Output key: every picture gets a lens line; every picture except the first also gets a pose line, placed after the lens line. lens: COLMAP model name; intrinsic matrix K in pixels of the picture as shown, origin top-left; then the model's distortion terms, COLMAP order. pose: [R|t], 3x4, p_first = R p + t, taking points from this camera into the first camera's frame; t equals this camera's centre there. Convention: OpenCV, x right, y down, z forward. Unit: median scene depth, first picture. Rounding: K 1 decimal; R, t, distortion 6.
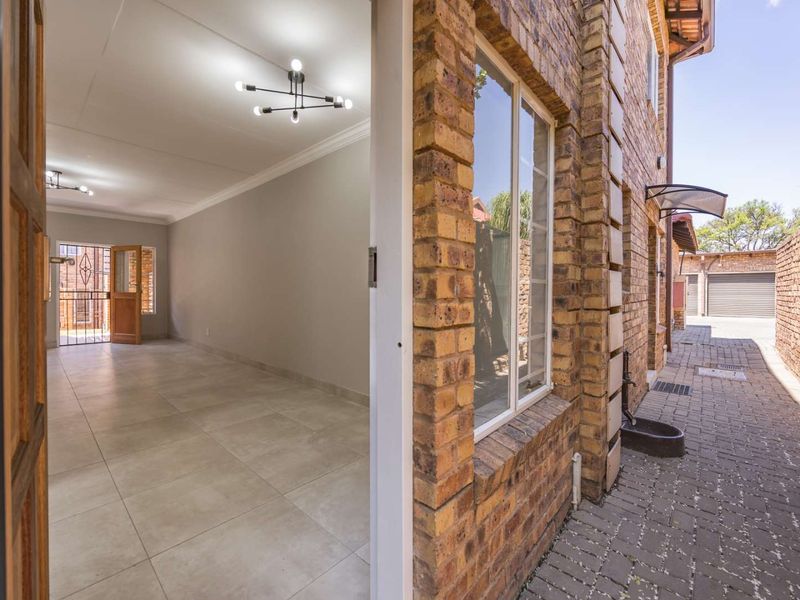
lens RADIAL K [[344.3, 0, 398.1], [0, 344.3, 296.0], [0, 0, 1]] dist [-0.001115, 0.000085]
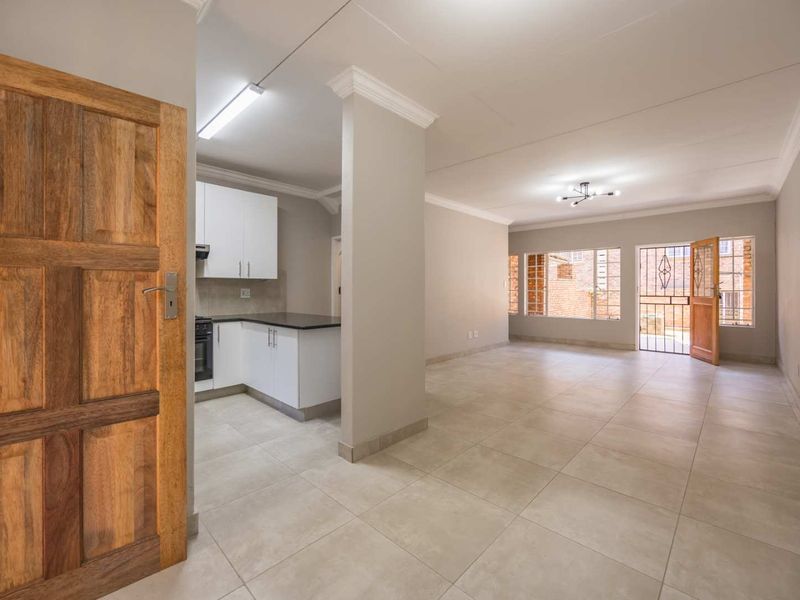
lens RADIAL K [[349.4, 0, 388.9], [0, 349.4, 289.7], [0, 0, 1]] dist [-0.001210, 0.000025]
pose [[-0.028612, -0.003618, -0.999584, 0.332537], [-0.013304, 0.999906, -0.003239, -0.105103], [0.999502, 0.013205, -0.028657, 1.805668]]
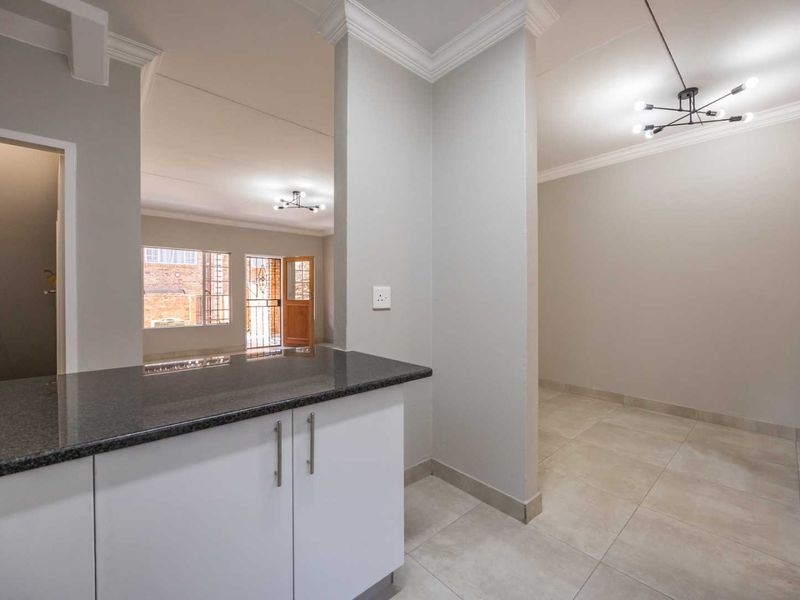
lens RADIAL K [[336.9, 0, 402.9], [0, 336.9, 299.9], [0, 0, 1]] dist [-0.000952, 0.000143]
pose [[0.995449, -0.003993, -0.095212, -2.322728], [0.004274, 0.999987, 0.002748, -0.075305], [0.095200, -0.003142, 0.995453, -0.157025]]
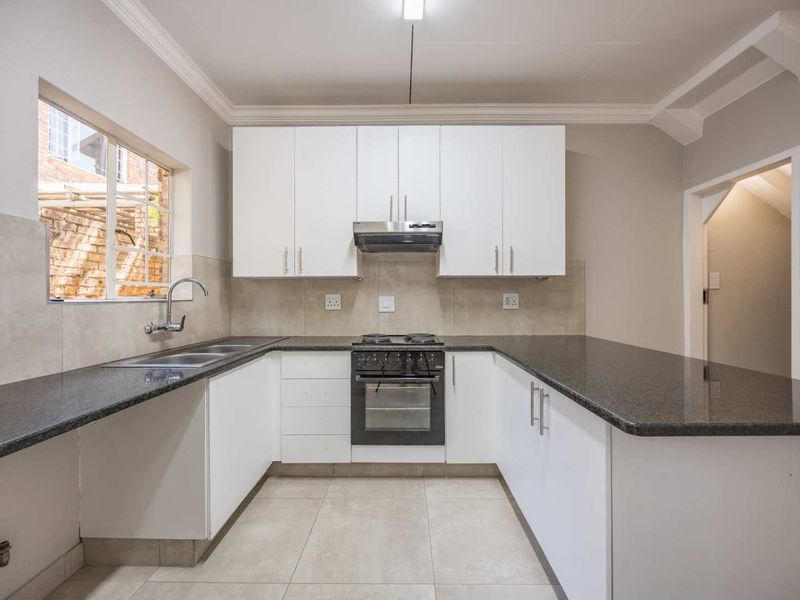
lens RADIAL K [[344.3, 0, 398.1], [0, 344.3, 296.0], [0, 0, 1]] dist [-0.001115, 0.000085]
pose [[-0.739908, -0.007403, -0.672667, -1.467661], [-0.010124, 0.999949, 0.000131, -0.083038], [0.672632, 0.006907, -0.739945, 1.284948]]
